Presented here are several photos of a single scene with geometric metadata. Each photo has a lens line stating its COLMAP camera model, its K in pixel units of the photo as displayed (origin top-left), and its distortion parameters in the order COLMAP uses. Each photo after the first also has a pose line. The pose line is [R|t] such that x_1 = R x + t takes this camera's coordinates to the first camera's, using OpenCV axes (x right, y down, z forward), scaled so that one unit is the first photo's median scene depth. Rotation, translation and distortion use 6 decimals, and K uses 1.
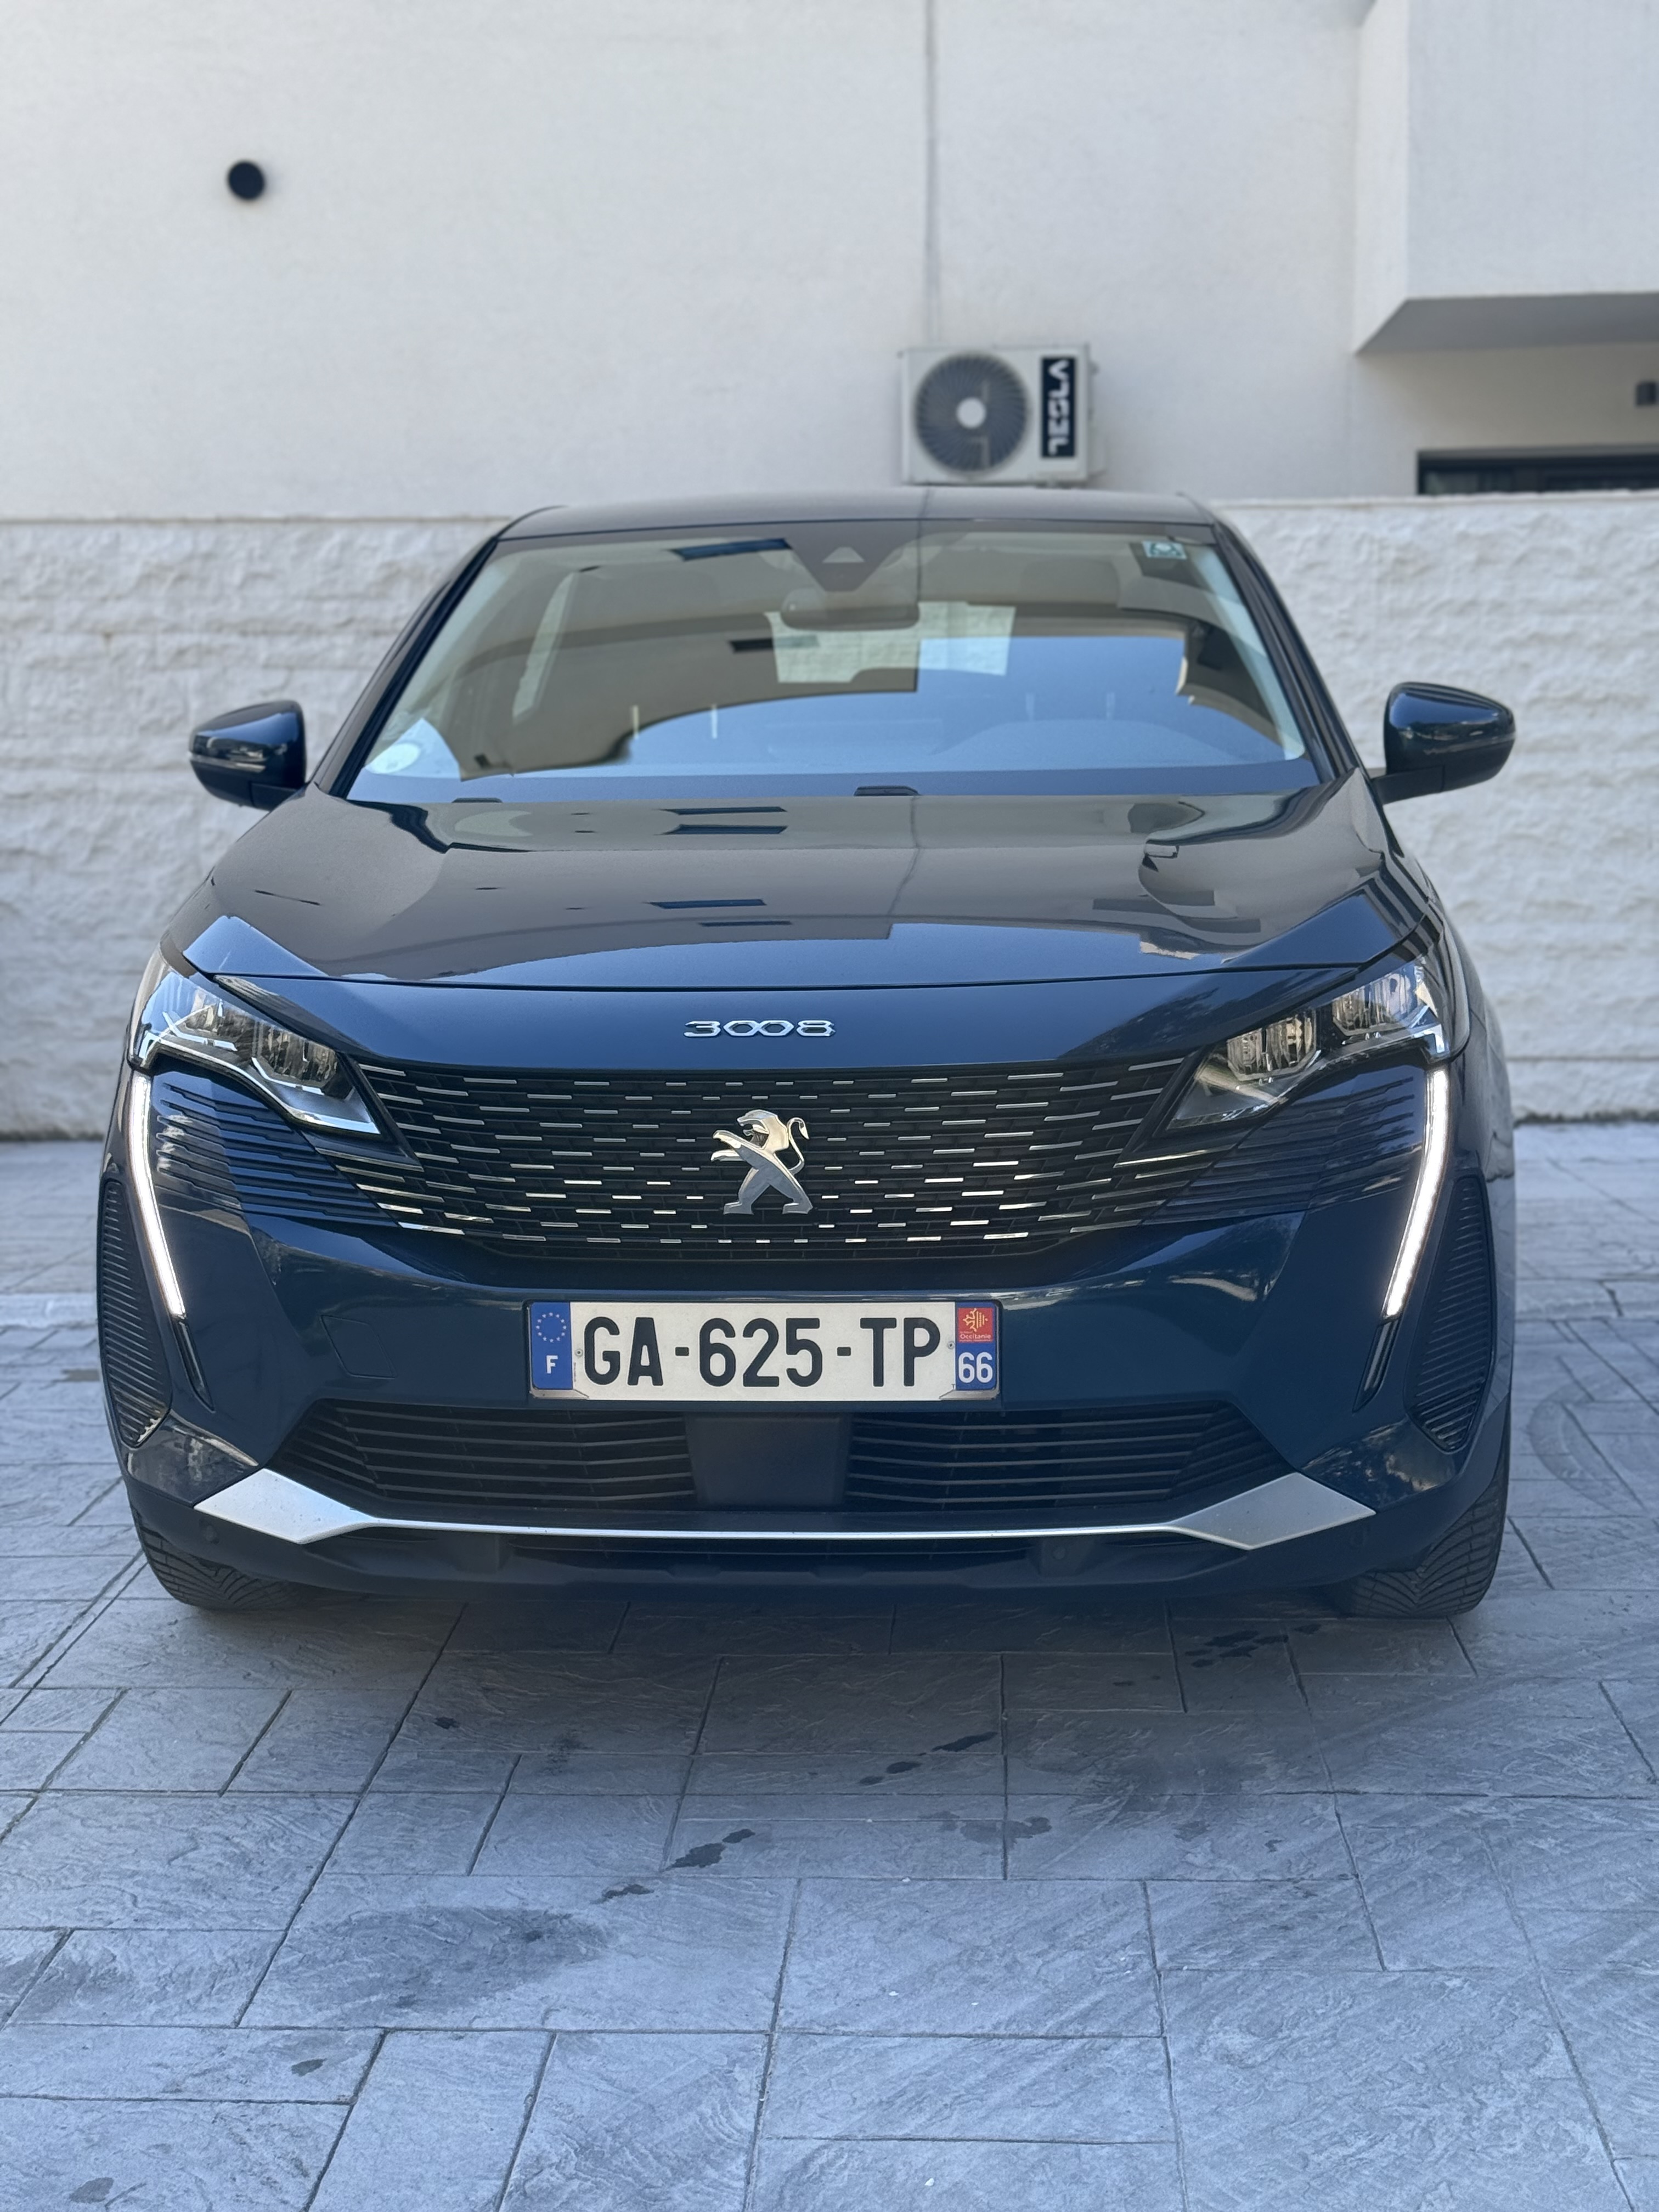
lens RADIAL K [[3112.9, 0, 825.5], [0, 3112.9, 1107.1], [0, 0, 1]] dist [0.112016, 0.000000]
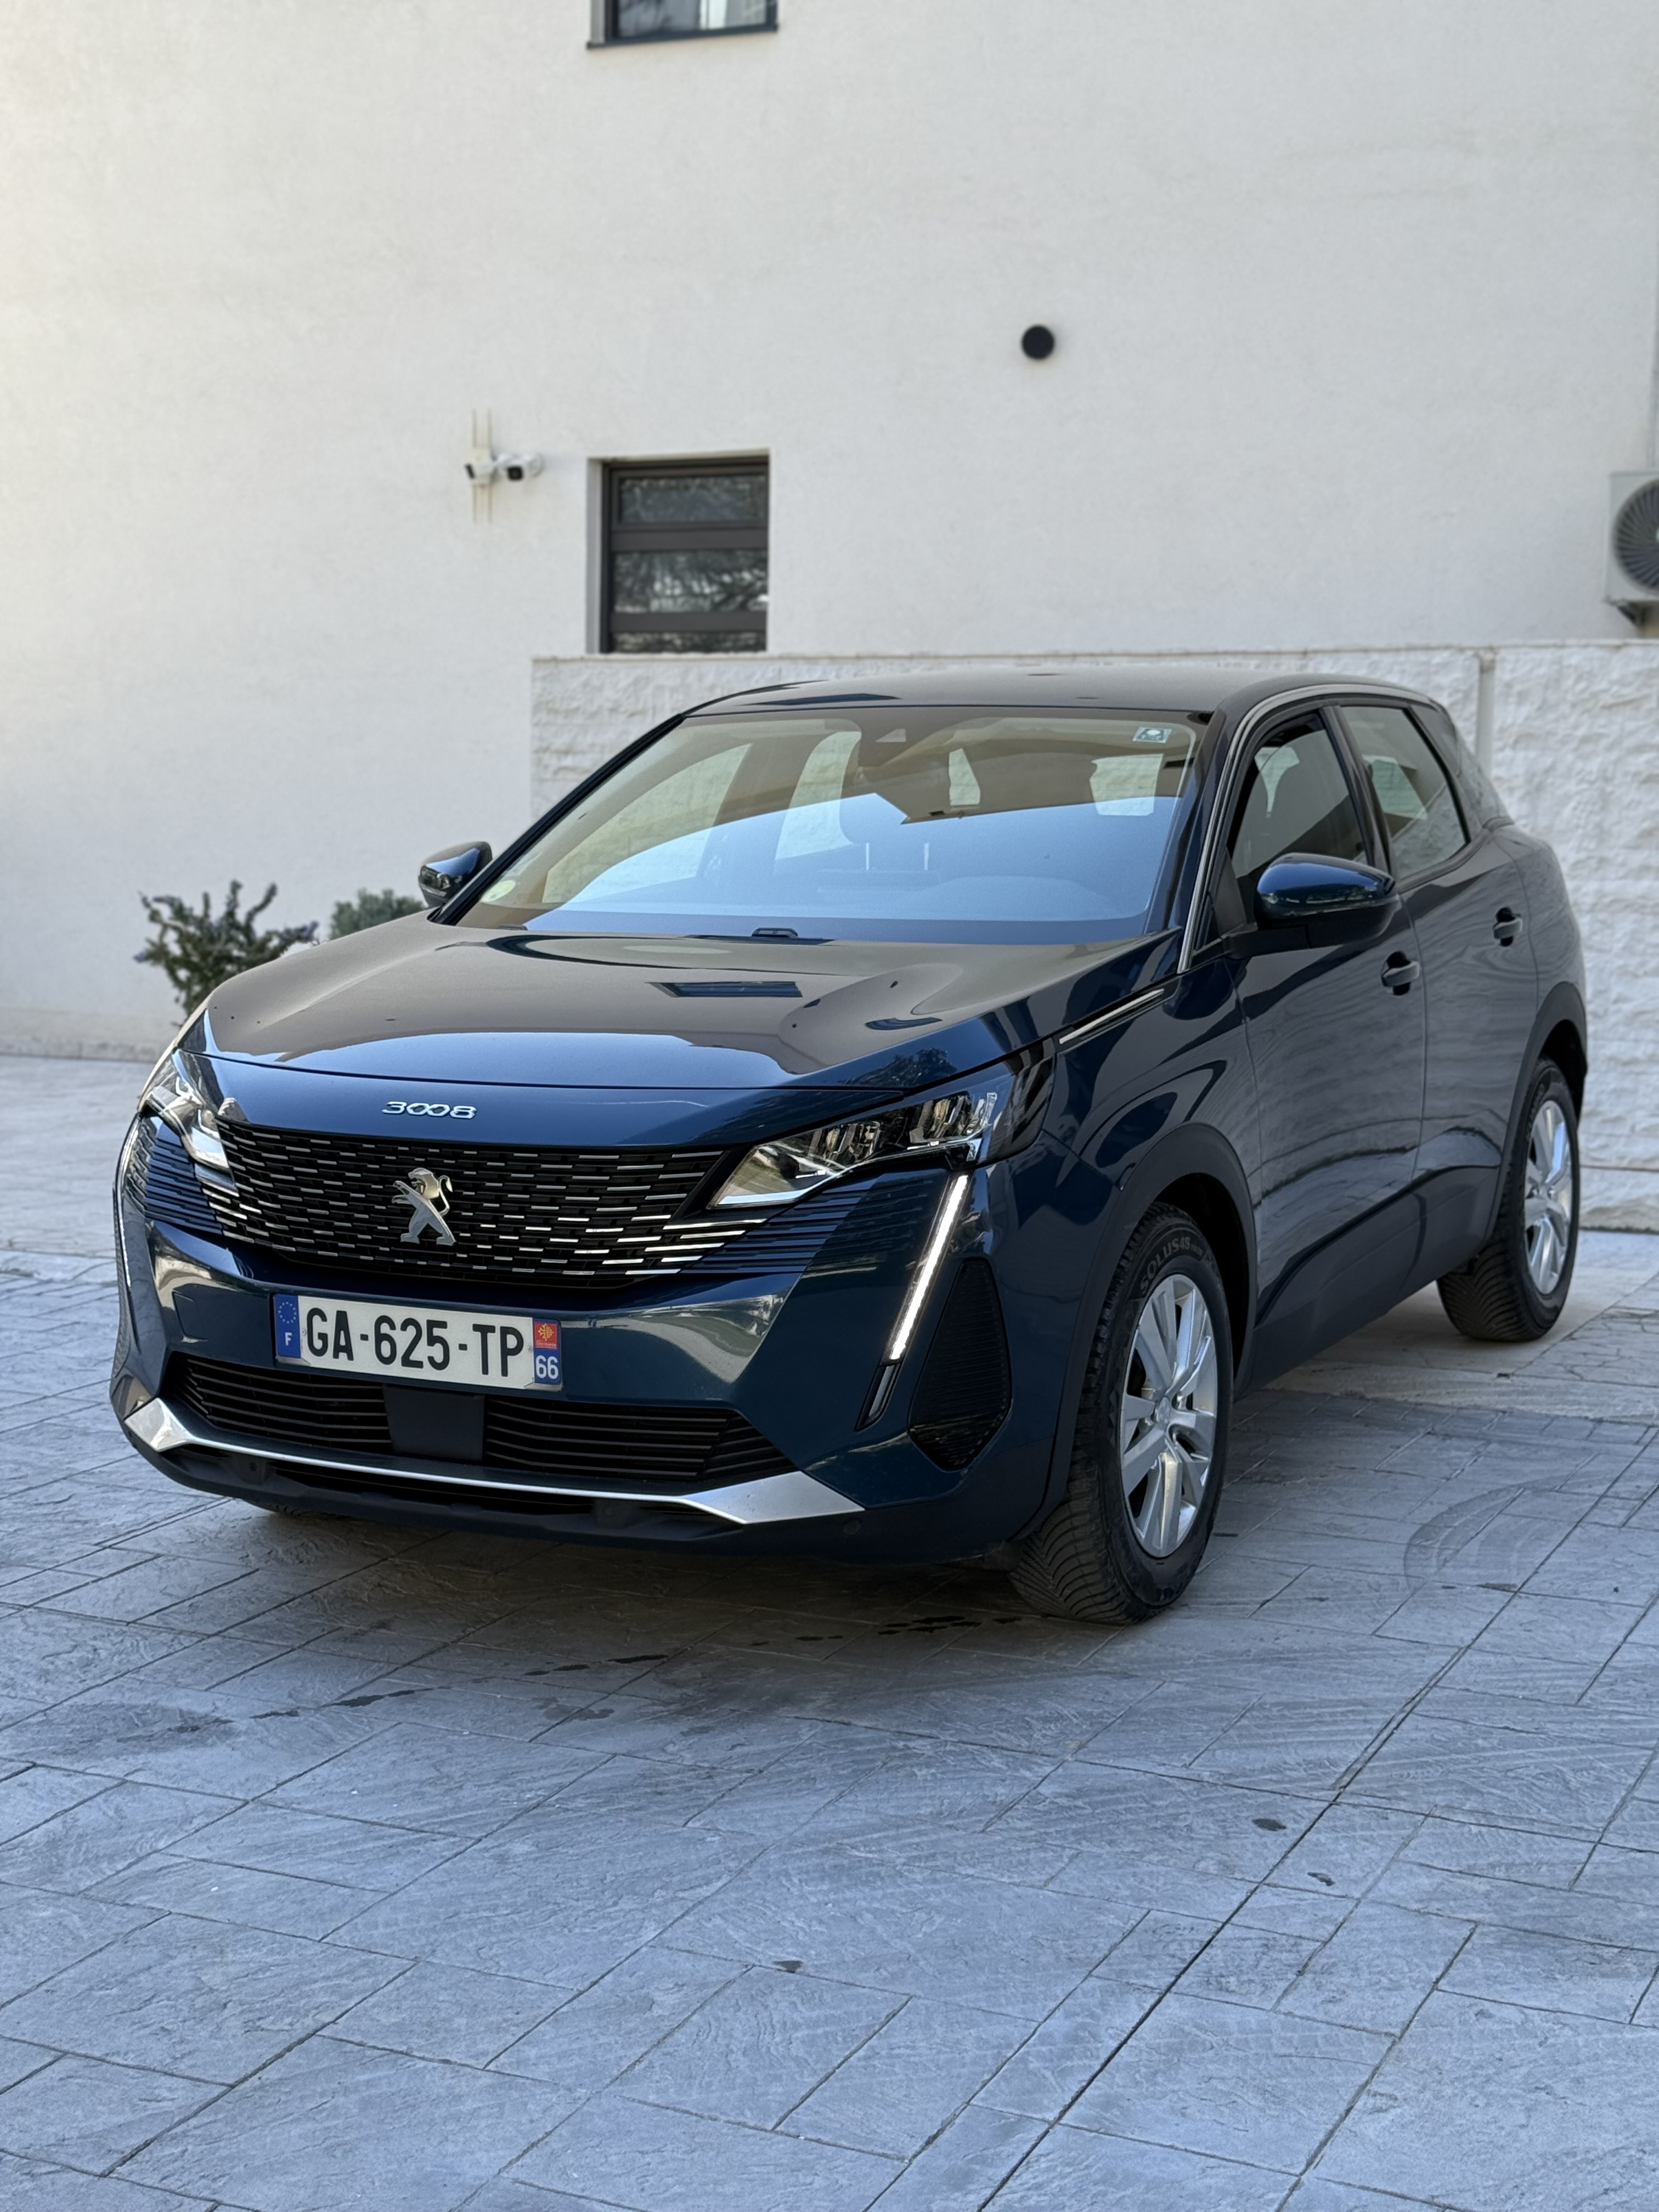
lens RADIAL K [[3112.9, 0, 832.0], [0, 3112.9, 1104.4], [0, 0, 1]] dist [0.112016, 0.000000]
pose [[0.925374, 0.059397, -0.374373, 0.665438], [-0.066773, 0.997745, -0.006749, -0.030330], [0.373128, 0.031243, 0.927254, -0.223535]]
